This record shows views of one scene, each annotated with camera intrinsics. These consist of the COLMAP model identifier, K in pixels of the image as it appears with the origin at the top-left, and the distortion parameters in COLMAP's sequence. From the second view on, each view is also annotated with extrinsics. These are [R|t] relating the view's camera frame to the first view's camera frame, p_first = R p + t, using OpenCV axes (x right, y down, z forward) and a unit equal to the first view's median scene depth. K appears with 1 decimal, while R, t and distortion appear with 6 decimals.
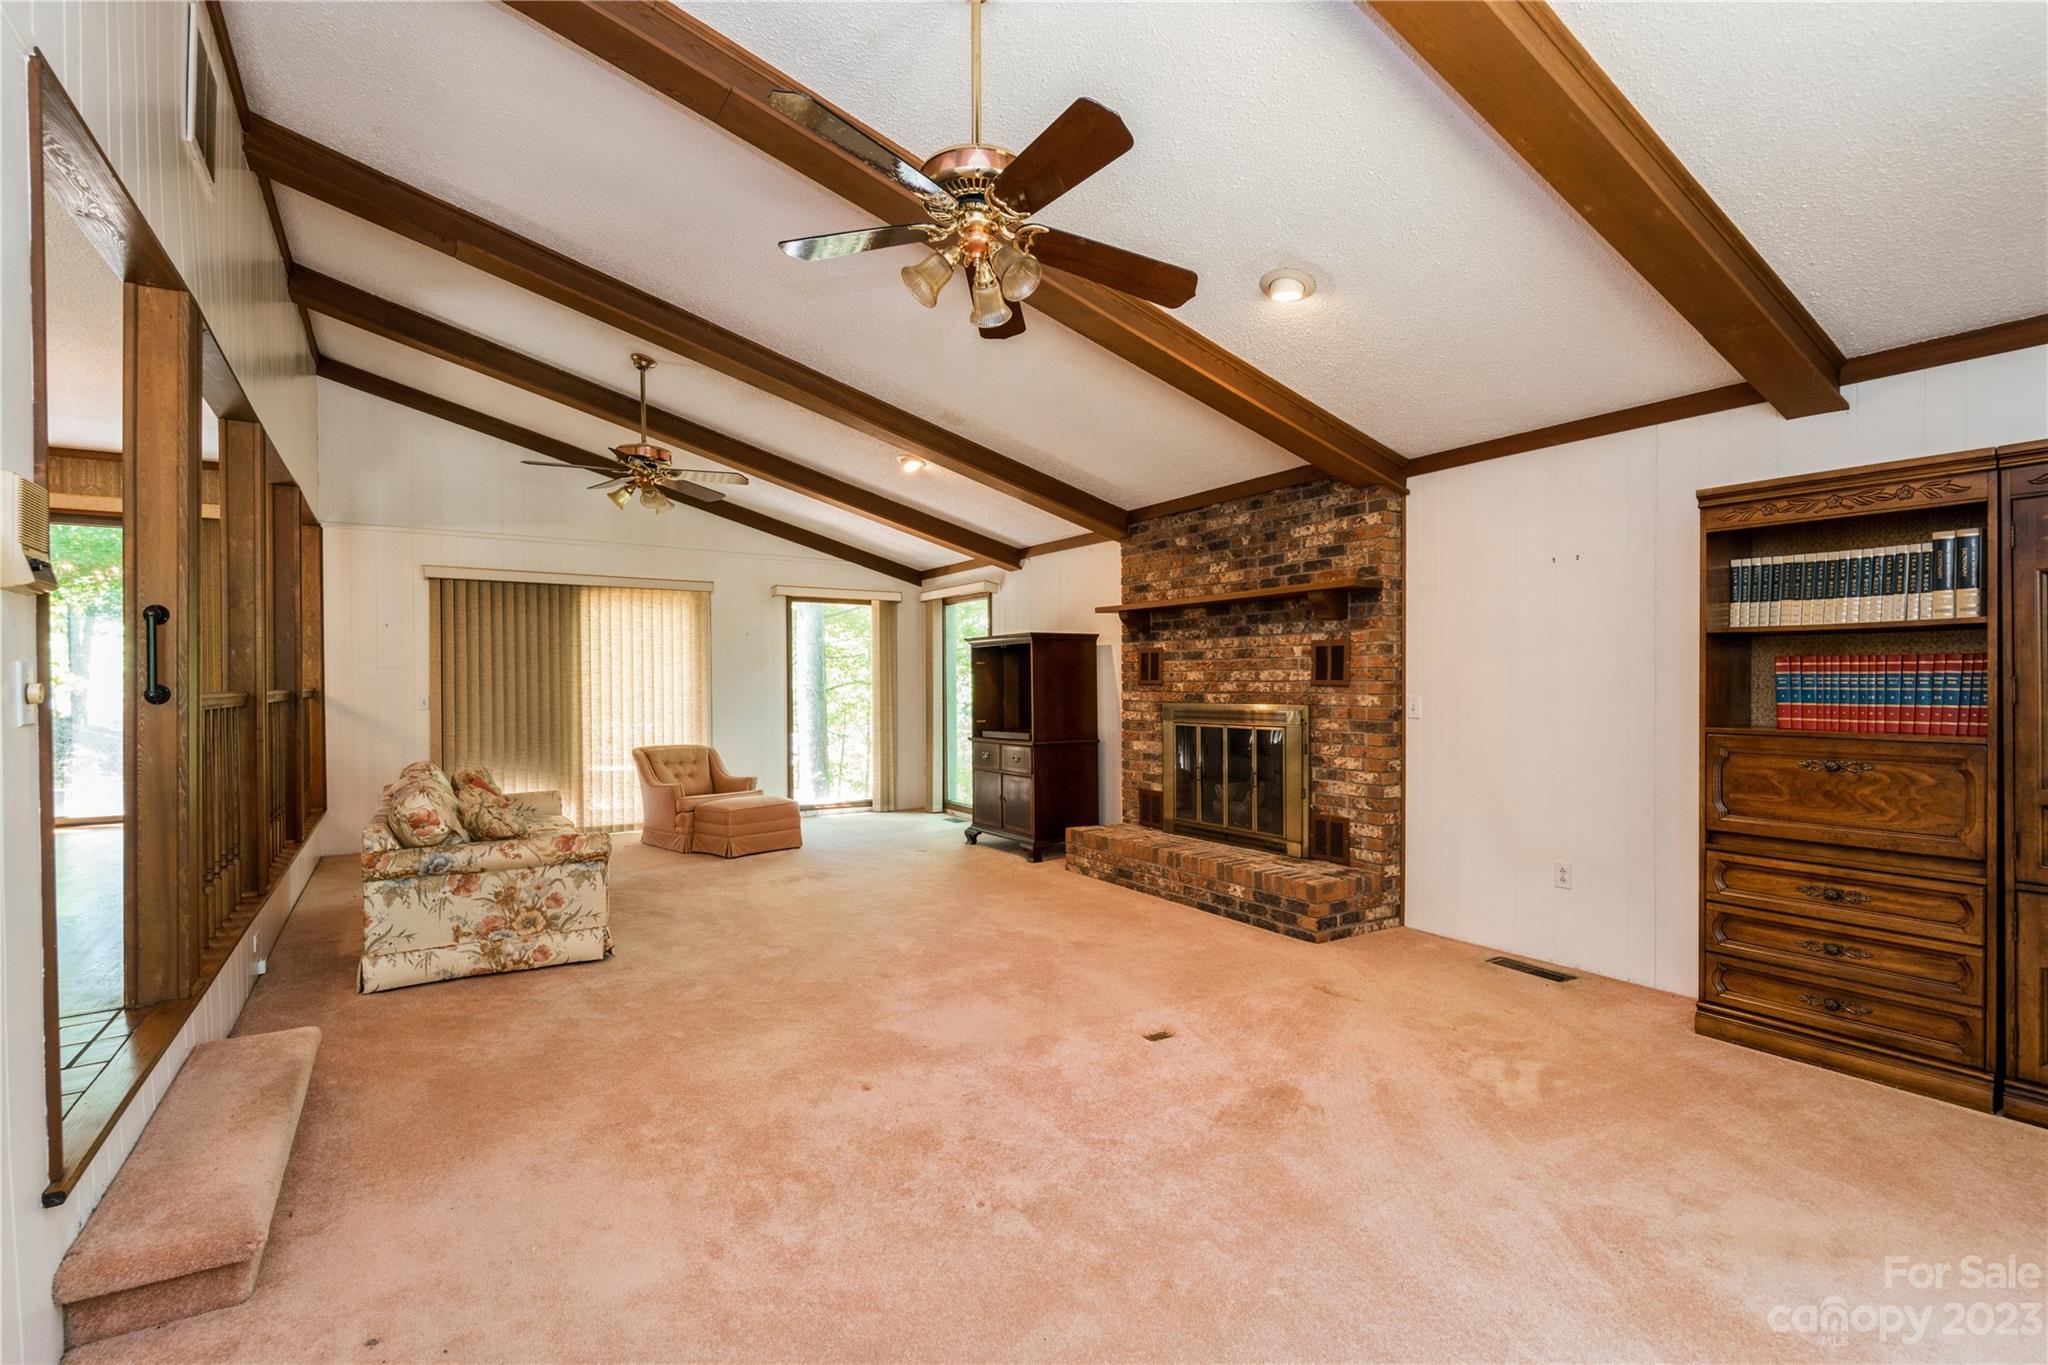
lens RADIAL K [[933.3, 0, 1005.5], [0, 933.3, 692.0], [0, 0, 1]] dist [0.020382, -0.009153]
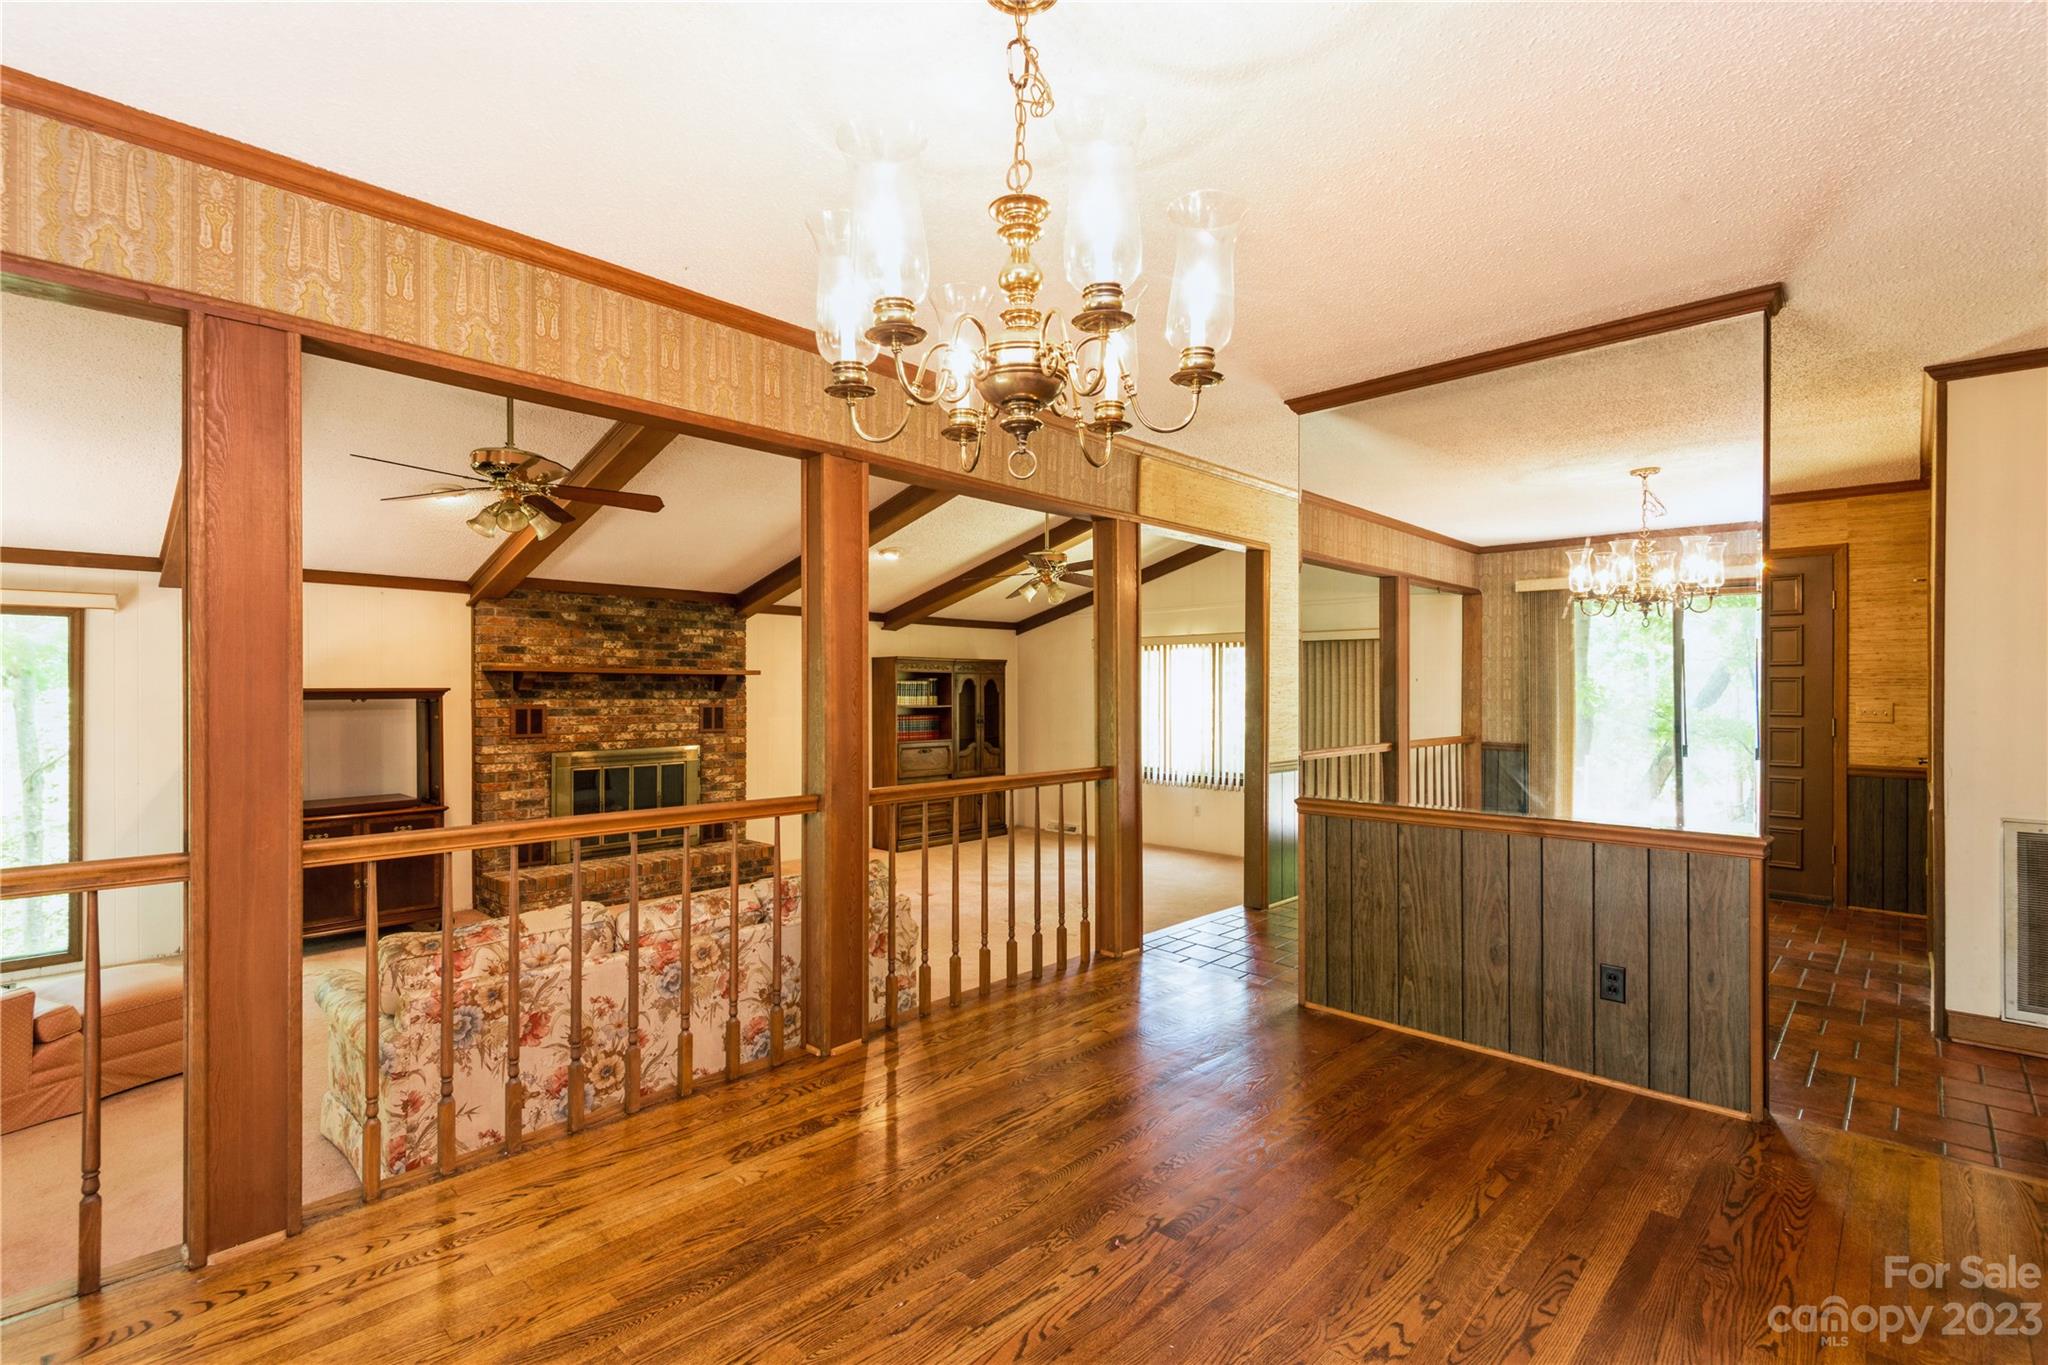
lens RADIAL K [[933.3, 0, 1041.1], [0, 933.3, 687.3], [0, 0, 1]] dist [0.020382, -0.009153]
pose [[-0.262863, 0.008340, 0.964797, -1.257325], [0.010992, 0.999924, -0.005649, -0.063855], [-0.964770, 0.009121, -0.262935, 0.819961]]
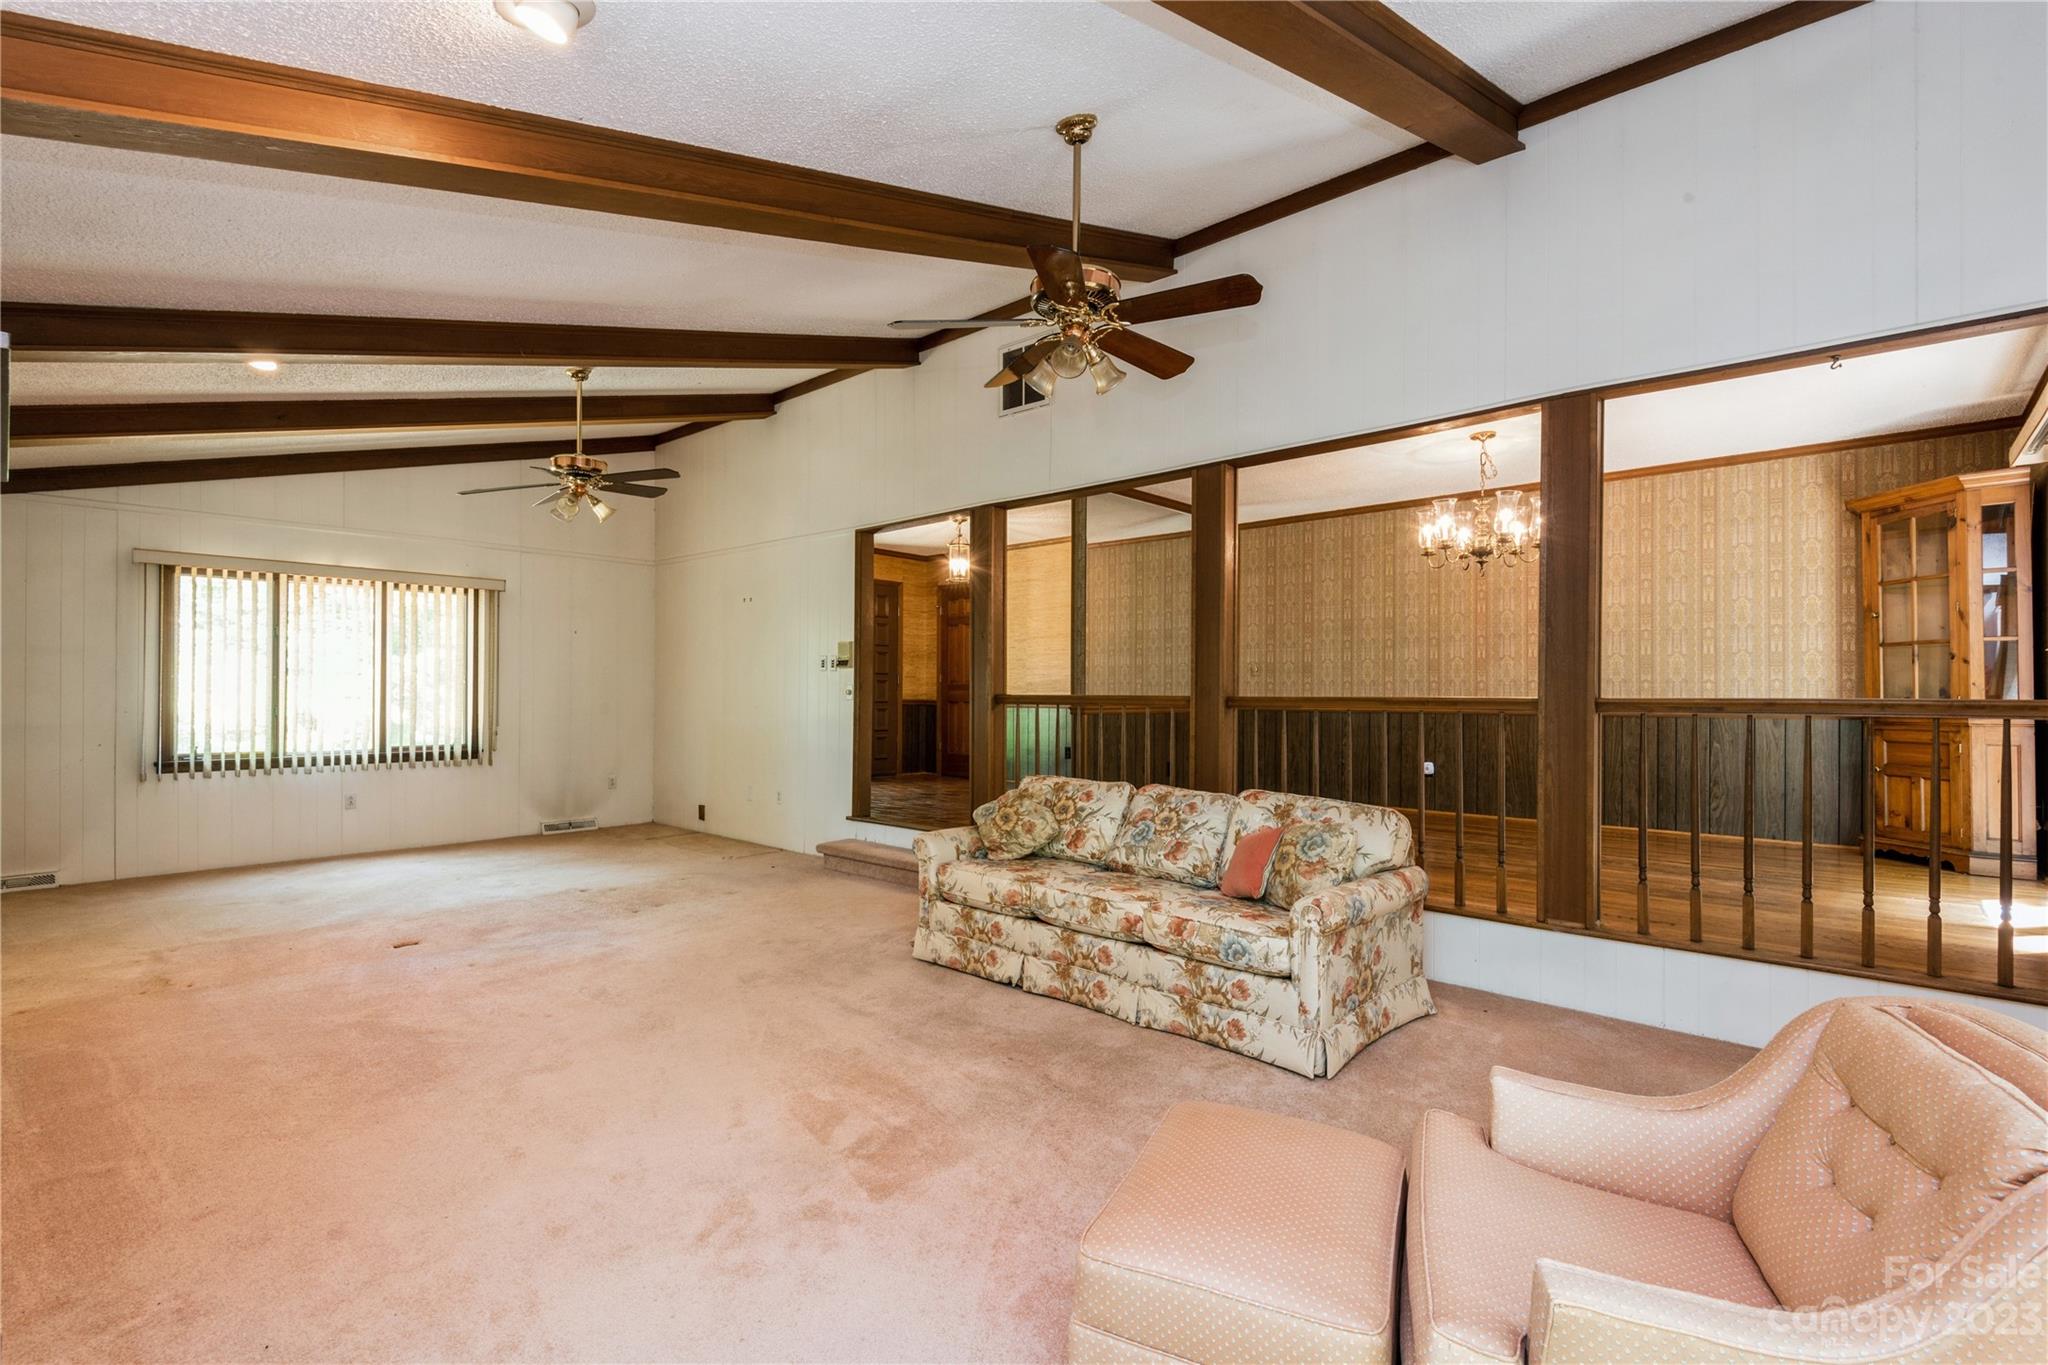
lens RADIAL K [[933.3, 0, 1029.5], [0, 933.3, 685.6], [0, 0, 1]] dist [0.020382, -0.009153]
pose [[-0.962699, -0.004787, -0.270532, -0.195704], [-0.005812, 0.999979, 0.002989, -0.013691], [0.270512, 0.004450, -0.962706, 1.609380]]
